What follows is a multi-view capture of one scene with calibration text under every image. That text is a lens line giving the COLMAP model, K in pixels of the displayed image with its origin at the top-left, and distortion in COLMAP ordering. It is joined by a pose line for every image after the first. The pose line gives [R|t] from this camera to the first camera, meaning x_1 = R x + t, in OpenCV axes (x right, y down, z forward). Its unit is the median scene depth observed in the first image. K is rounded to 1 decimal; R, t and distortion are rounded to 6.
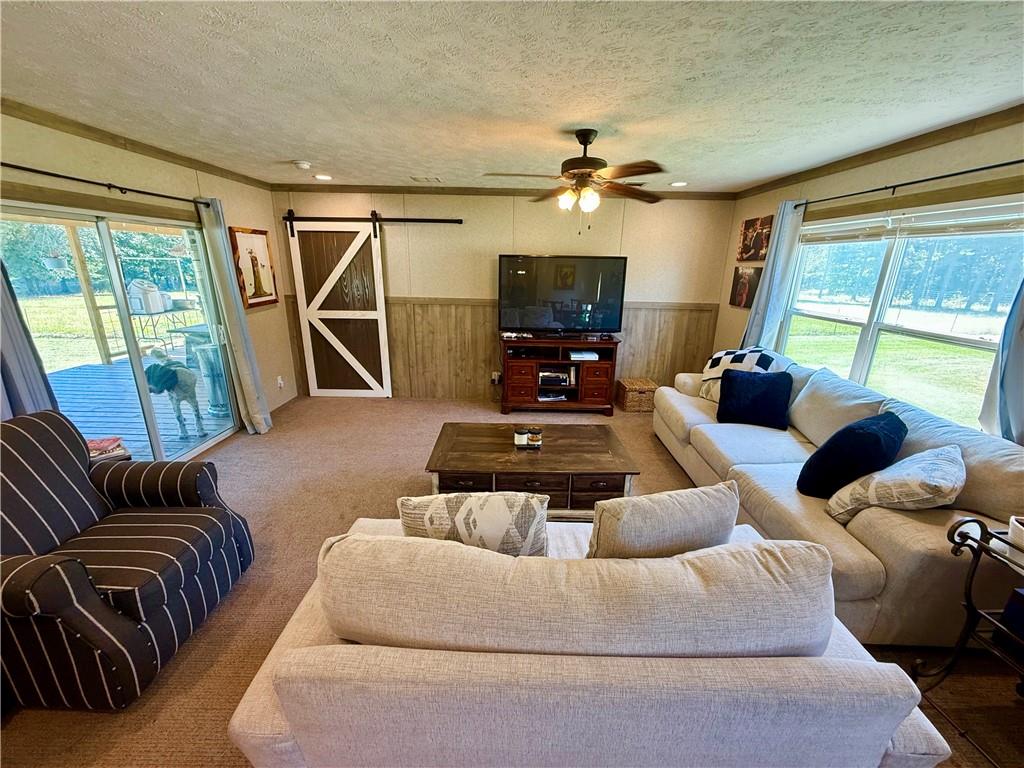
lens RADIAL K [[410.6, 0, 518.8], [0, 410.6, 383.9], [0, 0, 1]] dist [-0.000399, 0.000344]
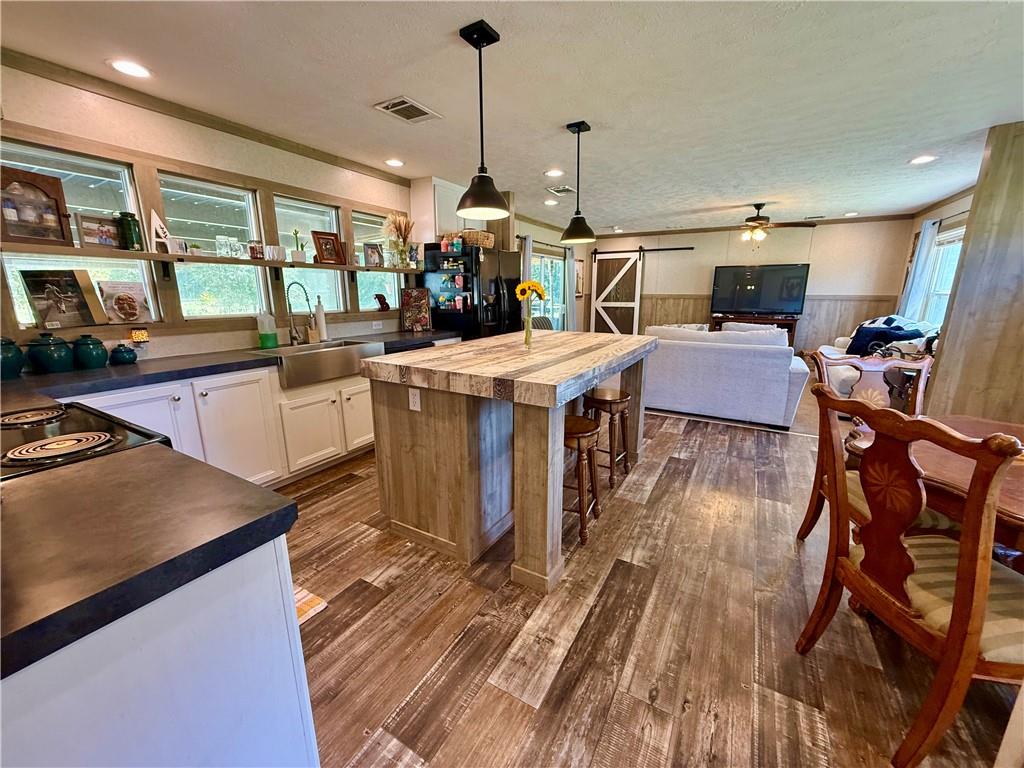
lens RADIAL K [[410.6, 0, 506.7], [0, 410.6, 384.3], [0, 0, 1]] dist [-0.000399, 0.000344]
pose [[0.852302, 0.099380, -0.513522, 0.119562], [-0.130691, 0.991105, -0.025105, 0.281429], [0.506459, 0.088510, 0.857709, -0.734321]]
